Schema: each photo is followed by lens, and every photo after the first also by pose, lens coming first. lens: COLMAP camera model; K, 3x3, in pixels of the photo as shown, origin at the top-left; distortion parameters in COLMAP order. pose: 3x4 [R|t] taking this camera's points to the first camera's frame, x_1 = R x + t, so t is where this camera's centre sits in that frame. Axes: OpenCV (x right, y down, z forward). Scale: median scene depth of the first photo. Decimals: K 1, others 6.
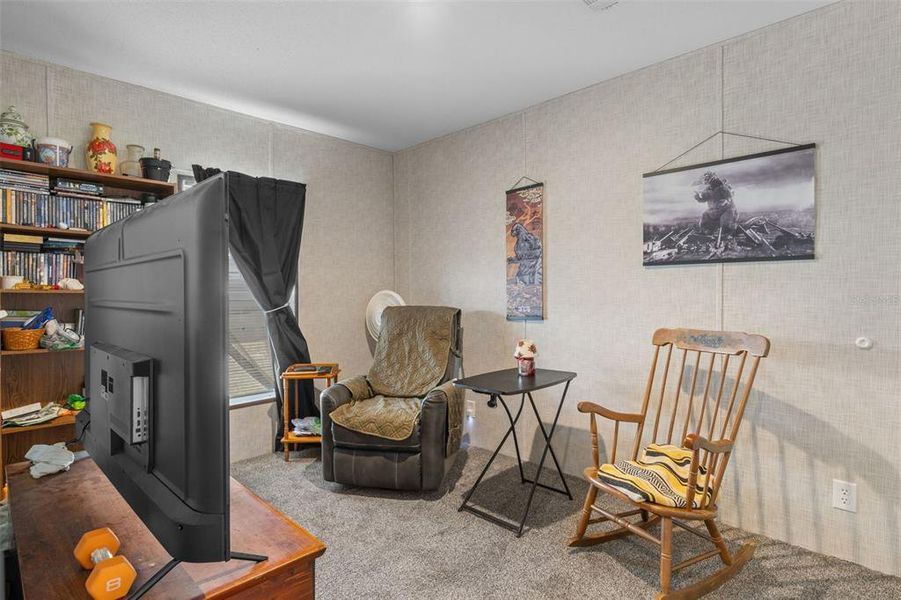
lens RADIAL K [[469.8, 0, 450.5], [0, 469.8, 300.0], [0, 0, 1]] dist [0.000678, 0.000262]
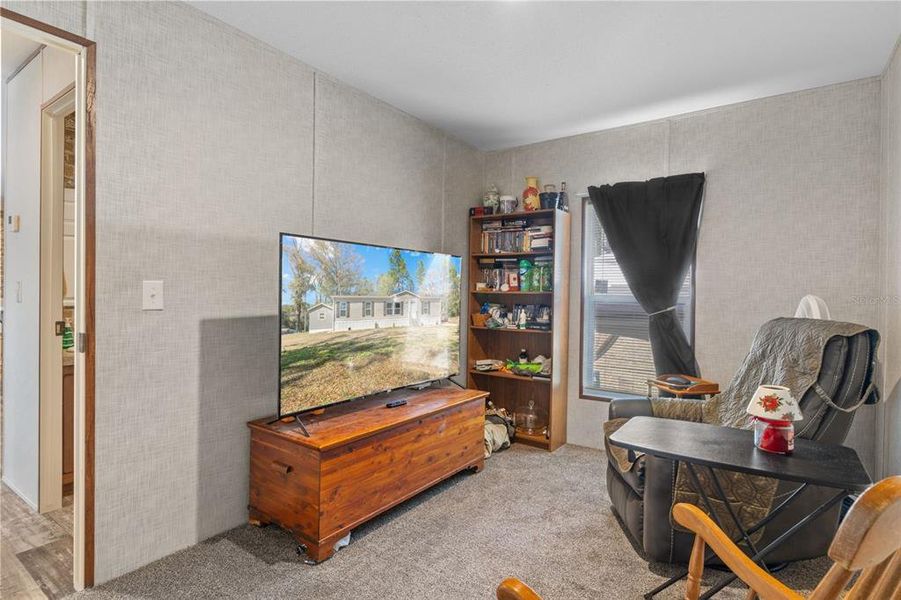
lens RADIAL K [[469.8, 0, 450.5], [0, 469.8, 300.0], [0, 0, 1]] dist [0.000678, 0.000262]
pose [[0.146217, 0.019856, -0.989053, 0.582258], [-0.030728, 0.999407, 0.015521, -0.010070], [0.988775, 0.028122, 0.146741, 0.492741]]
